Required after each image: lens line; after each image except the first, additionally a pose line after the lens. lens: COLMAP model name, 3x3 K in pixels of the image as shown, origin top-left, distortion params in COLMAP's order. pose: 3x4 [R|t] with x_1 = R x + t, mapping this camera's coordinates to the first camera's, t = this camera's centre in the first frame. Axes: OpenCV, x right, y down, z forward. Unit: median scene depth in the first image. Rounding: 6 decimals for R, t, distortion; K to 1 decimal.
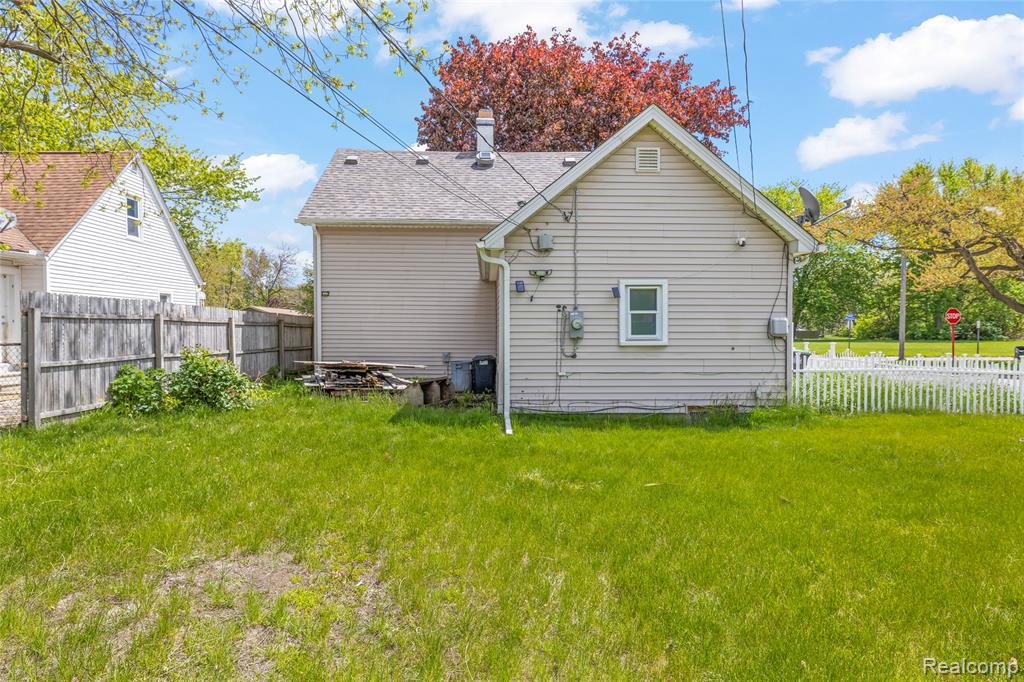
lens RADIAL K [[560.7, 0, 513.1], [0, 560.7, 334.4], [0, 0, 1]] dist [-0.002571, -0.000803]
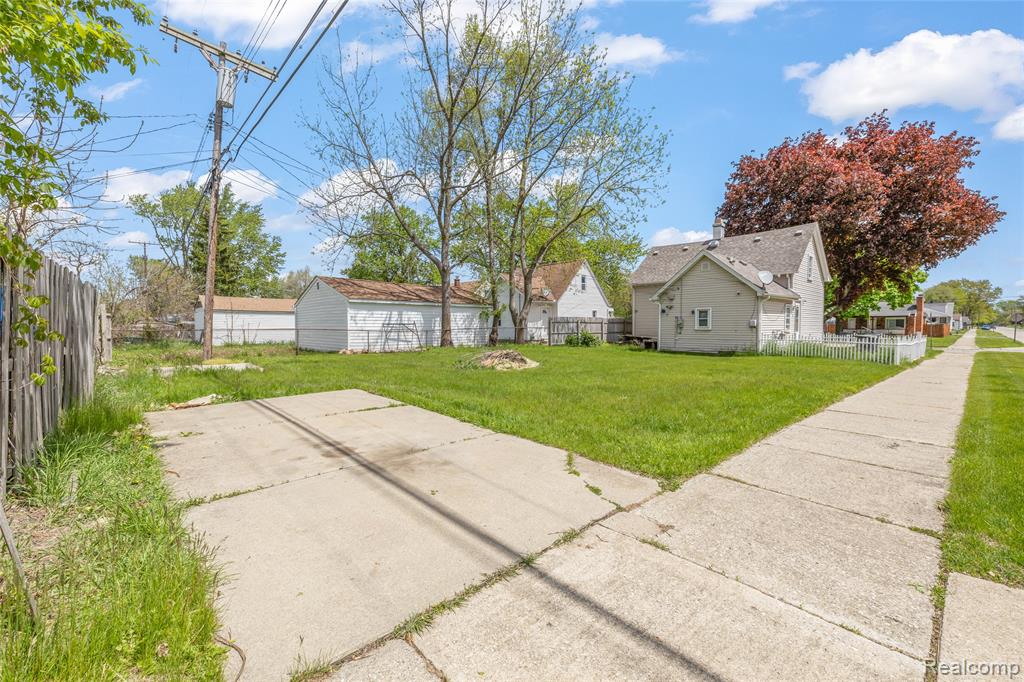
lens RADIAL K [[435.8, 0, 514.4], [0, 435.8, 339.2], [0, 0, 1]] dist [-0.001738, 0.000039]
pose [[0.675318, 0.023039, -0.737166, 1.263580], [-0.003218, 0.999594, 0.028293, 0.007605], [0.737519, -0.016735, 0.675119, -1.303397]]
